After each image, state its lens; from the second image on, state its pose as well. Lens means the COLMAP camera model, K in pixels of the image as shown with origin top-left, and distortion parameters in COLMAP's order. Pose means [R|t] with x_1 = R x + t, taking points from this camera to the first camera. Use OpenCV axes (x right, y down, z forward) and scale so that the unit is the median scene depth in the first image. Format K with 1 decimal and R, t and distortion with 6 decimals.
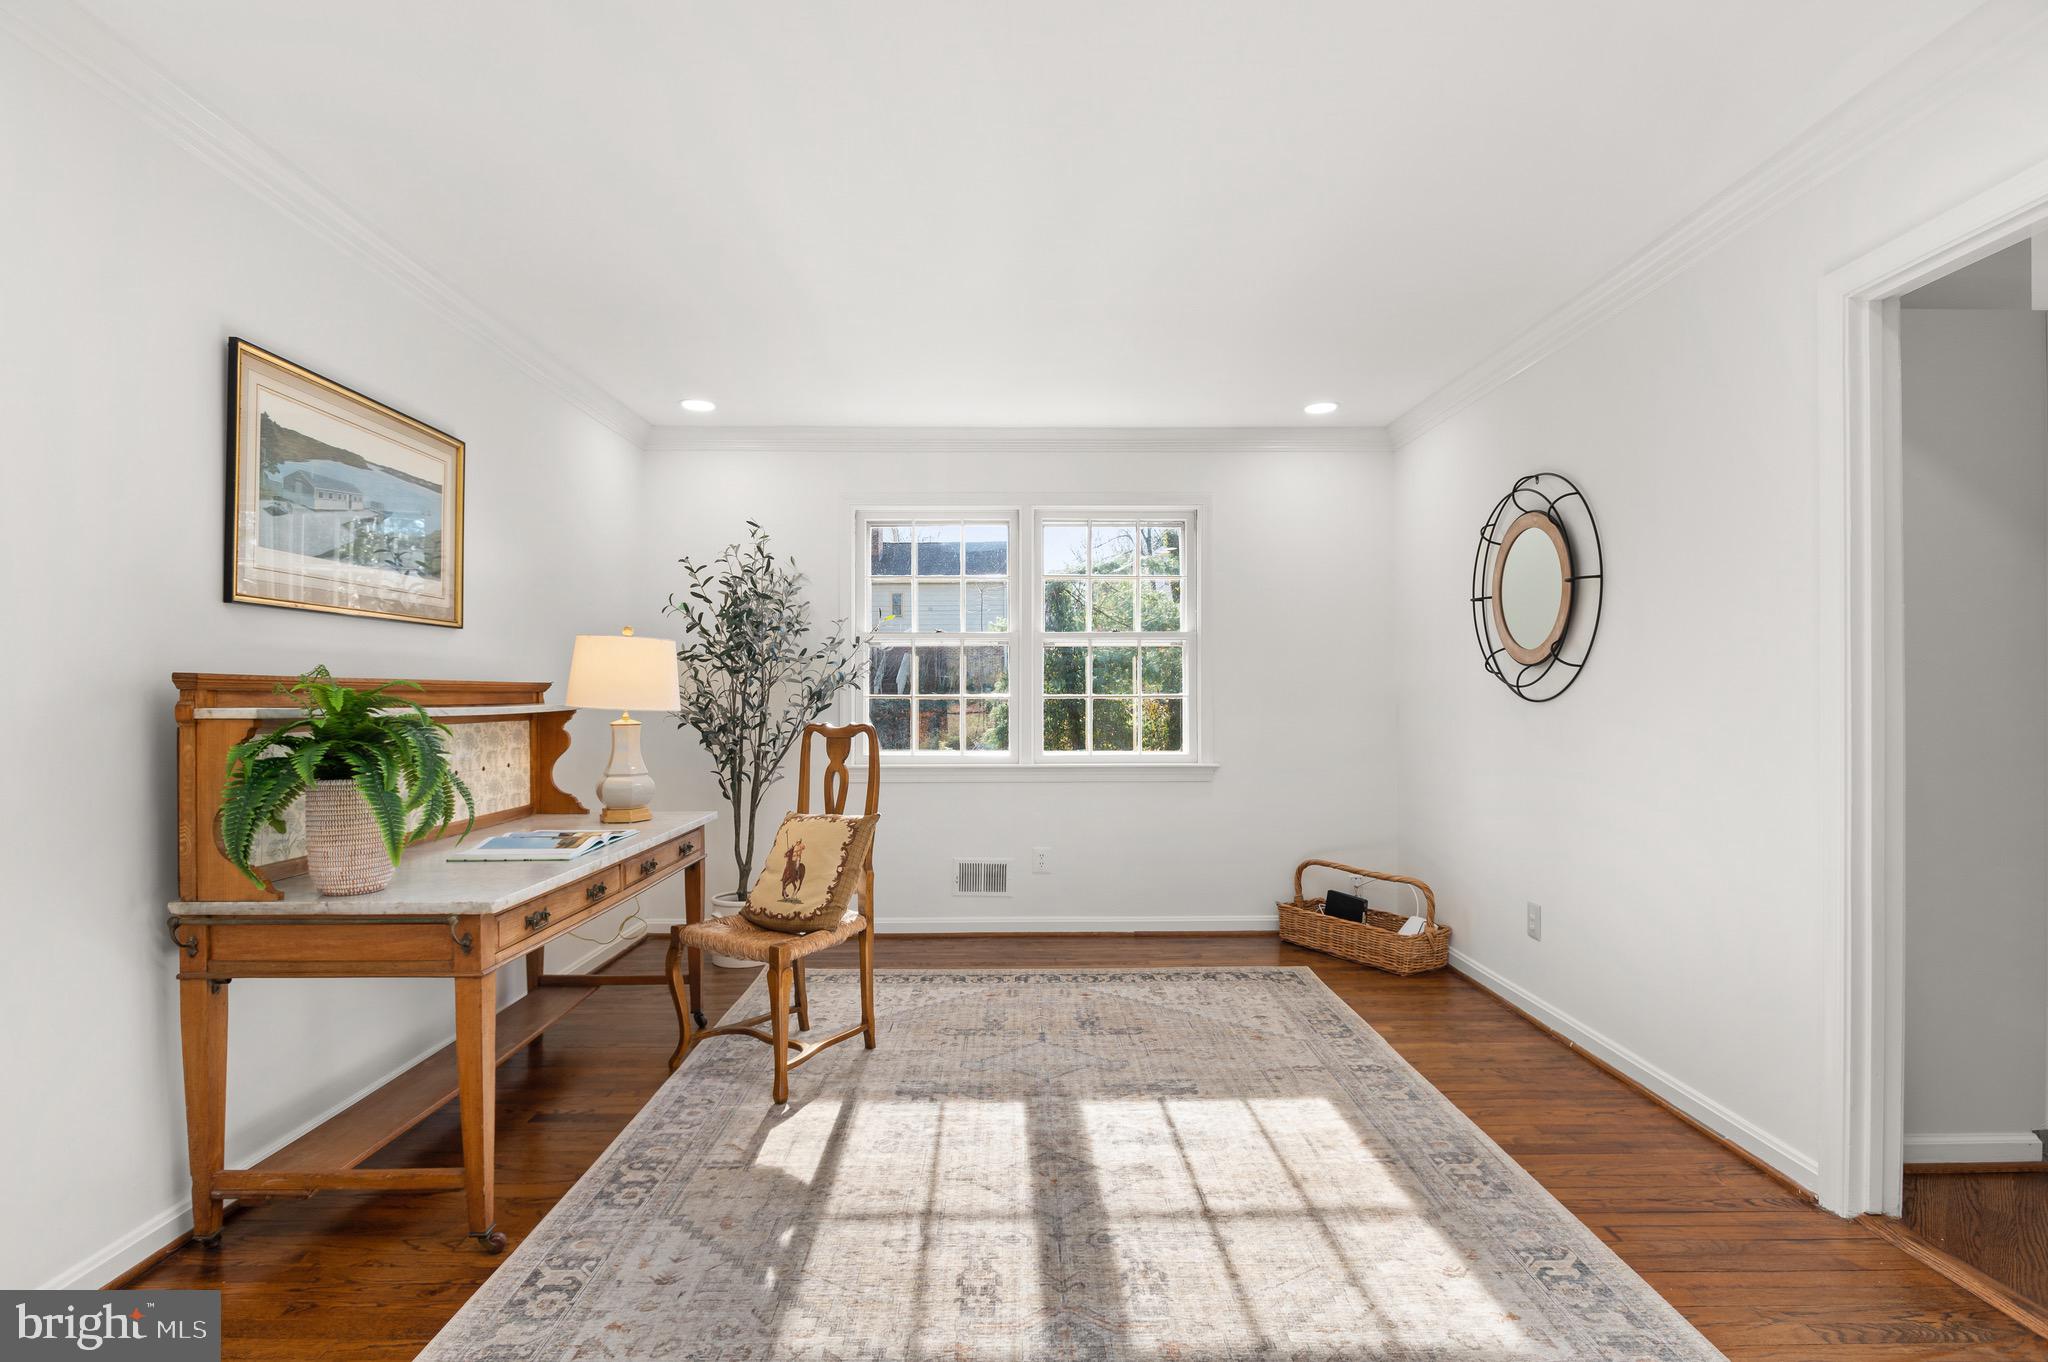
lens RADIAL K [[987.2, 0, 1010.9], [0, 987.2, 688.4], [0, 0, 1]] dist [-0.011036, 0.001336]
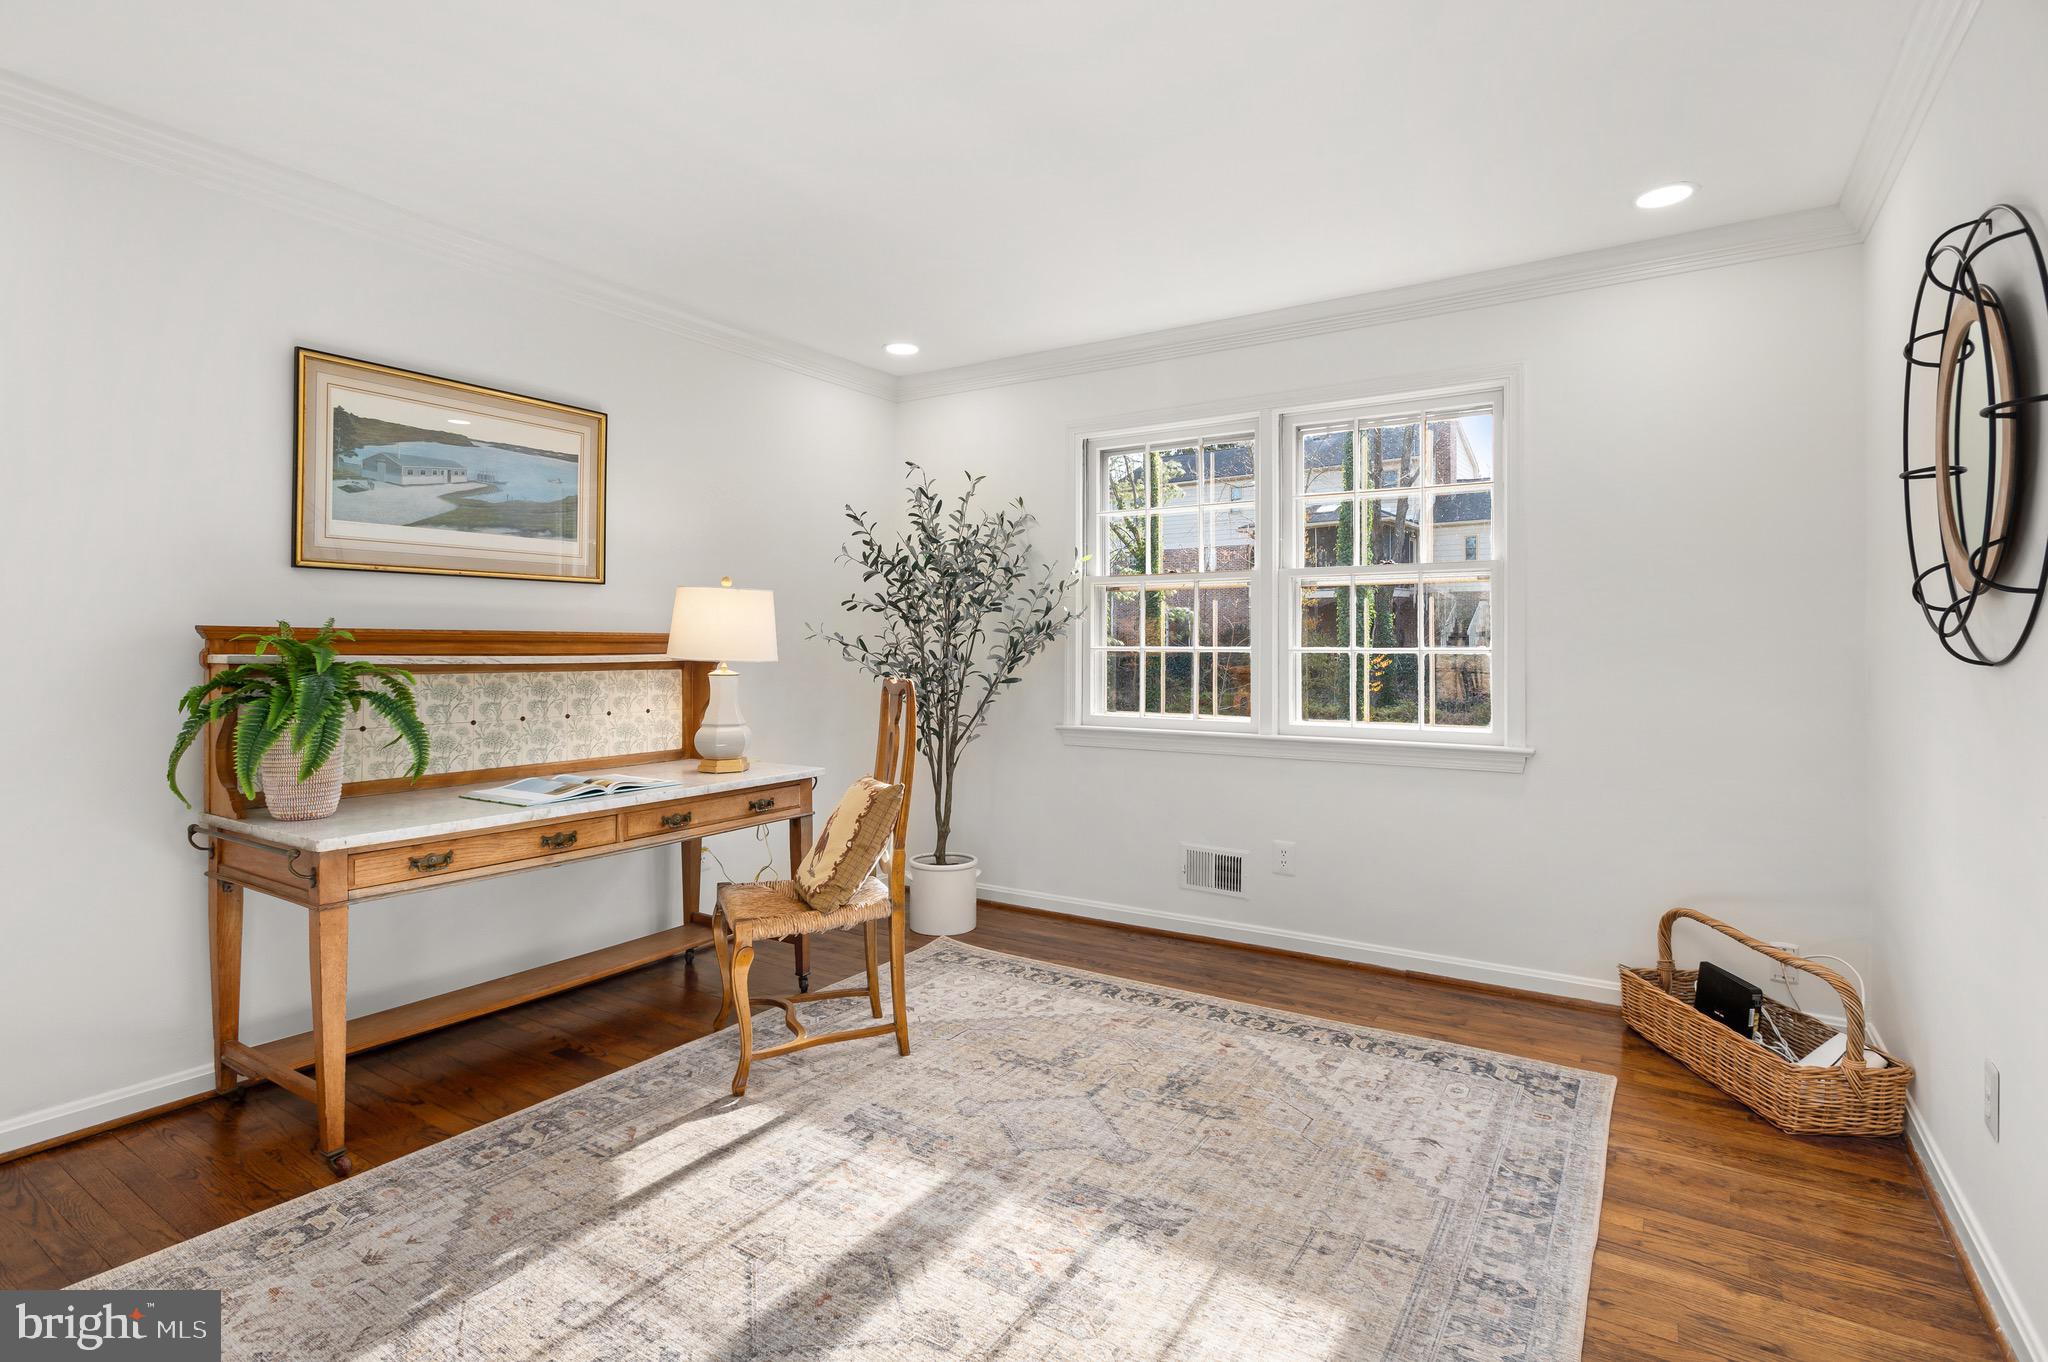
lens RADIAL K [[987.2, 0, 1037.2], [0, 987.2, 636.7], [0, 0, 1]] dist [-0.011036, 0.001336]
pose [[0.836822, -0.000554, -0.547474, 0.421317], [-0.001339, 0.999994, -0.003060, 0.000073], [0.547473, 0.003293, 0.836817, 0.330757]]
